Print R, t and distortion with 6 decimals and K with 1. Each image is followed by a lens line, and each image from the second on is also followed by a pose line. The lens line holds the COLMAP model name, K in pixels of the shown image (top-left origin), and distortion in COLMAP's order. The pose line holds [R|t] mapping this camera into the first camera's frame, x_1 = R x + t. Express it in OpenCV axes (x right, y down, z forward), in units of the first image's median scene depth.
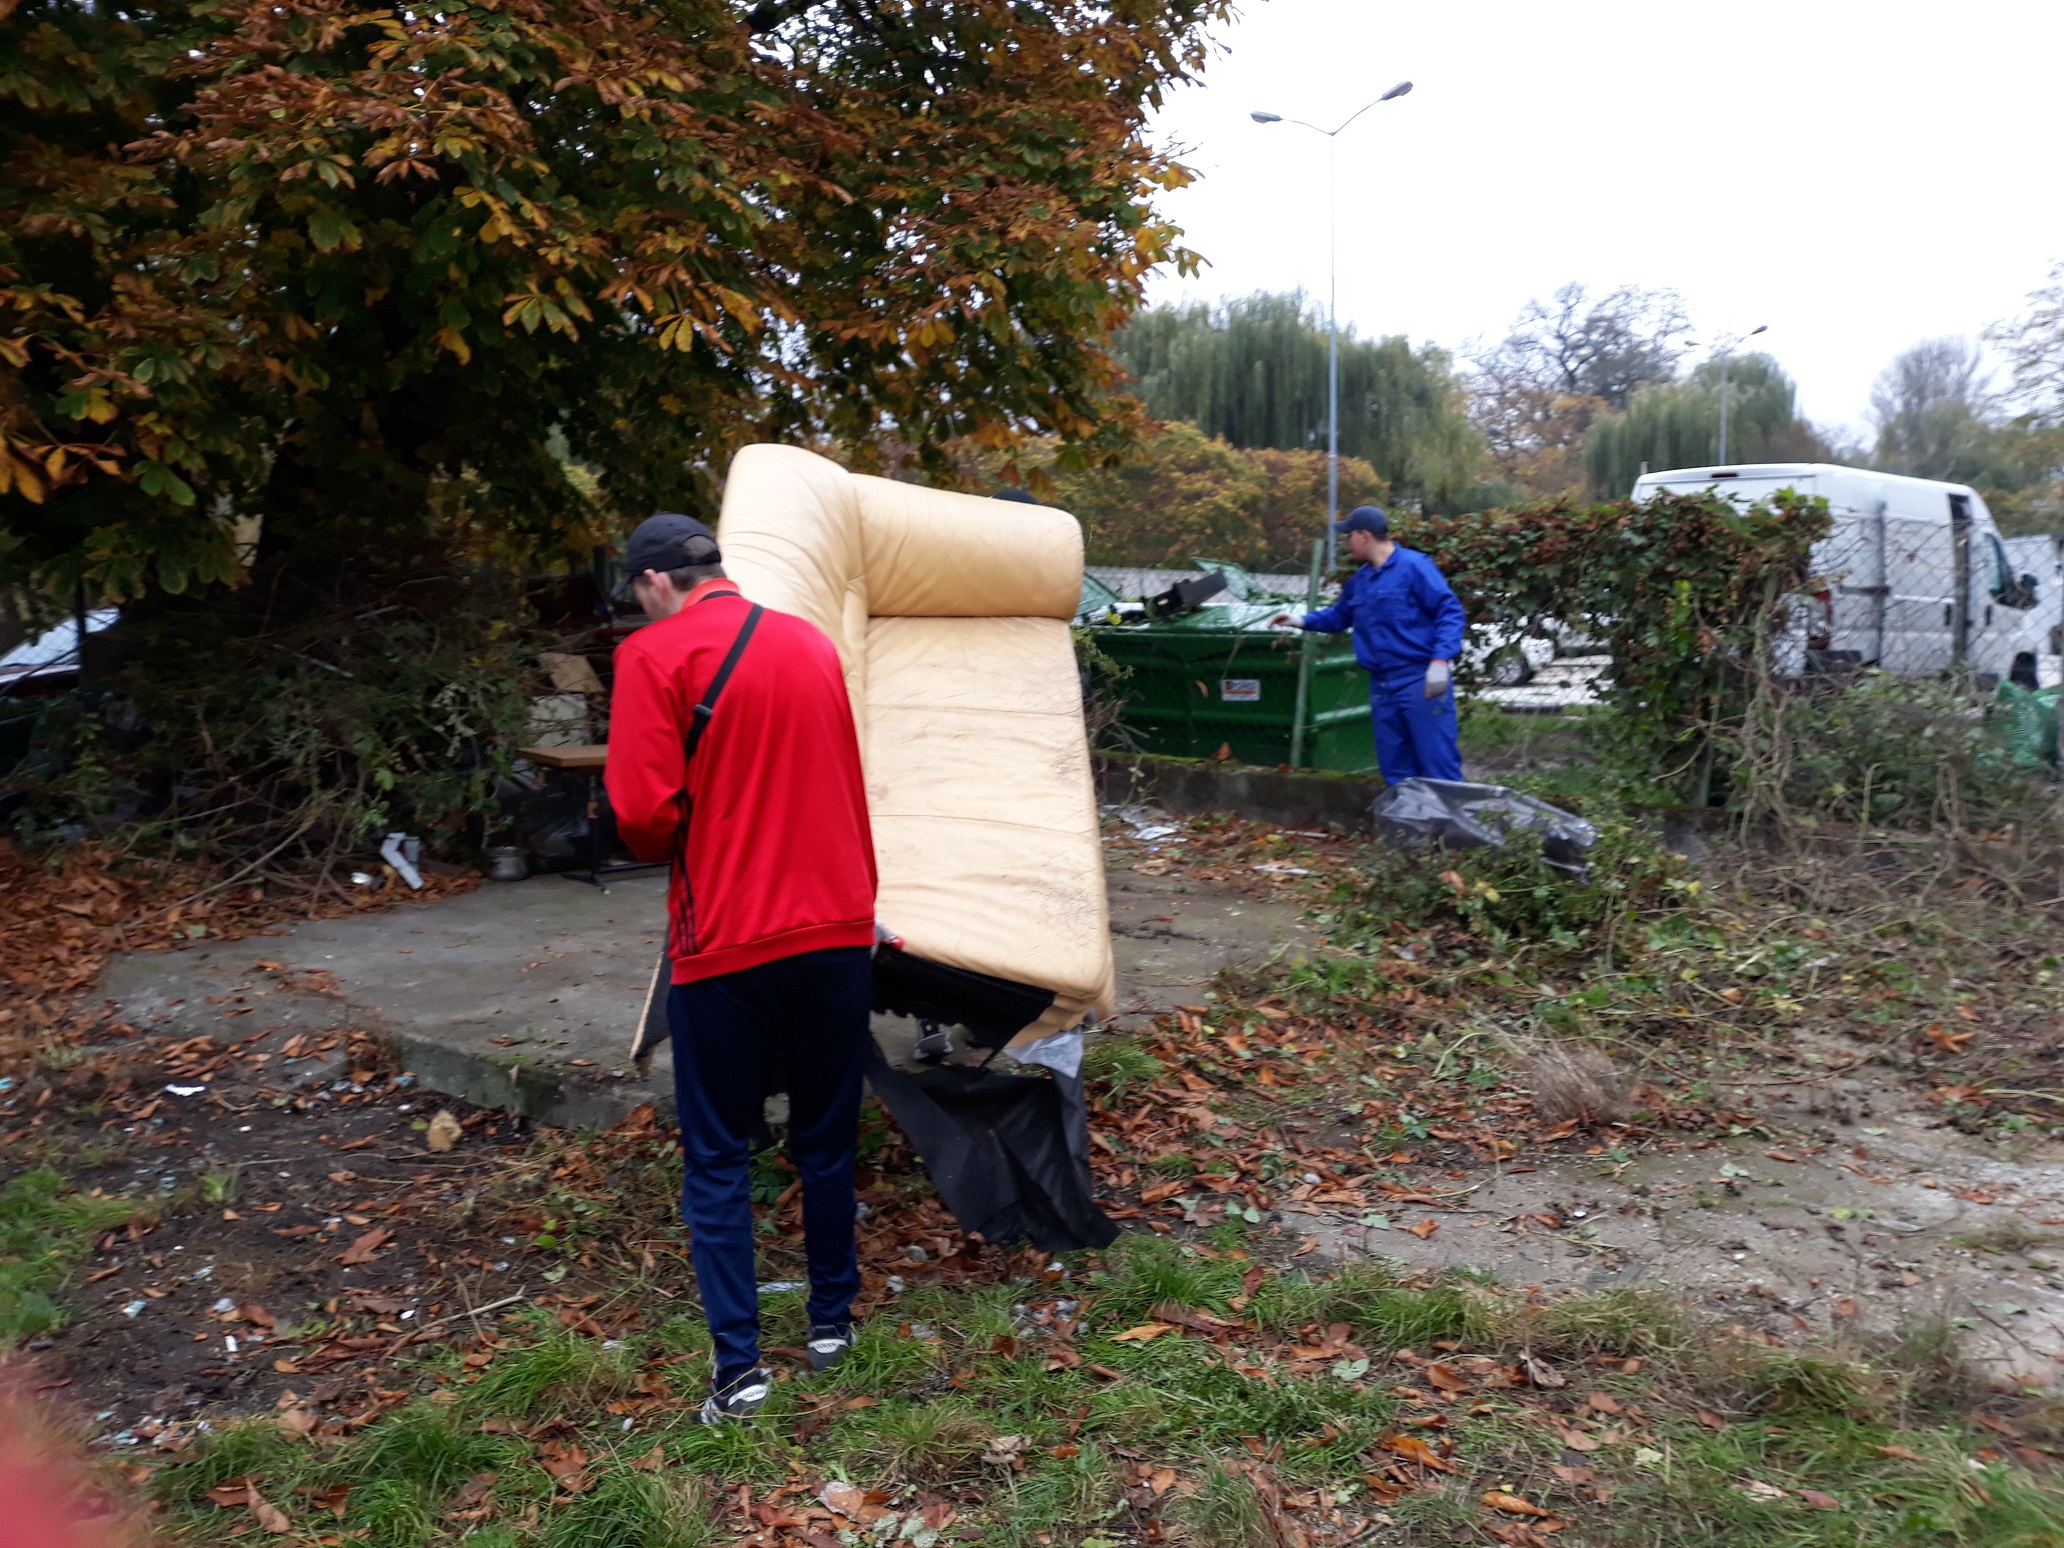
lens RADIAL K [[1656.1, 0, 1022.4], [0, 1656.1, 745.1], [0, 0, 1]] dist [0.034283, -0.057941]
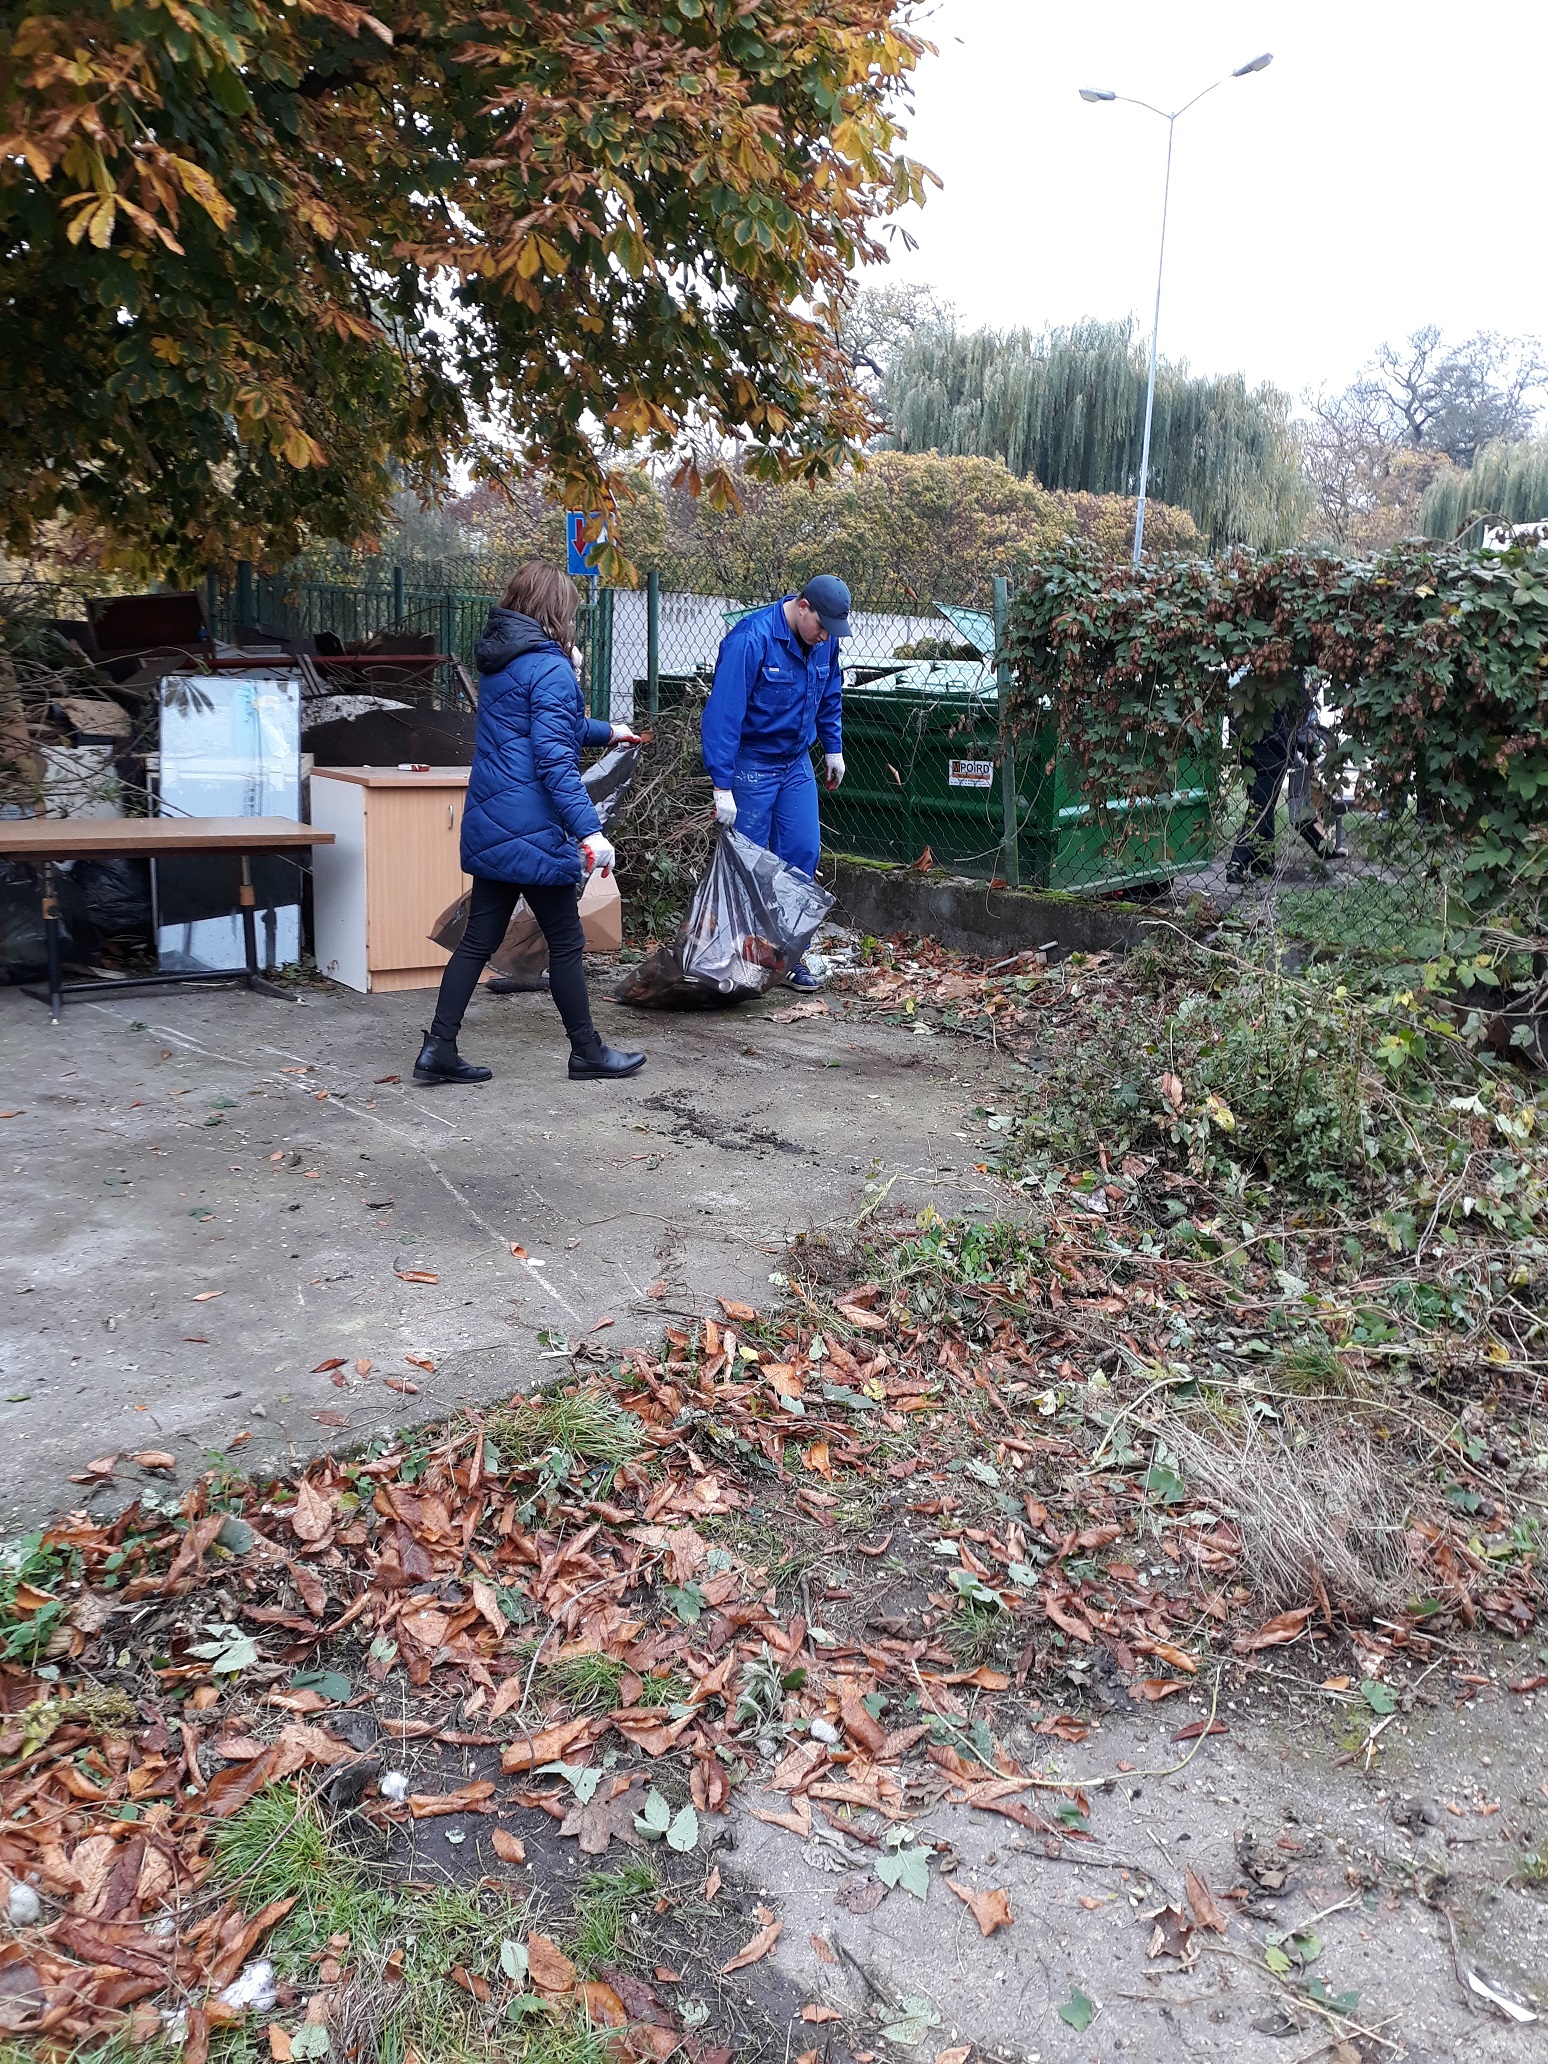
lens RADIAL K [[1656.1, 0, 781.3], [0, 1656.1, 1032.9], [0, 0, 1]] dist [0.034283, -0.057941]
pose [[0.998596, 0.050382, -0.016388, 0.101319], [-0.047564, 0.988783, 0.141583, -0.031105], [0.023337, -0.140605, 0.989791, 0.307373]]
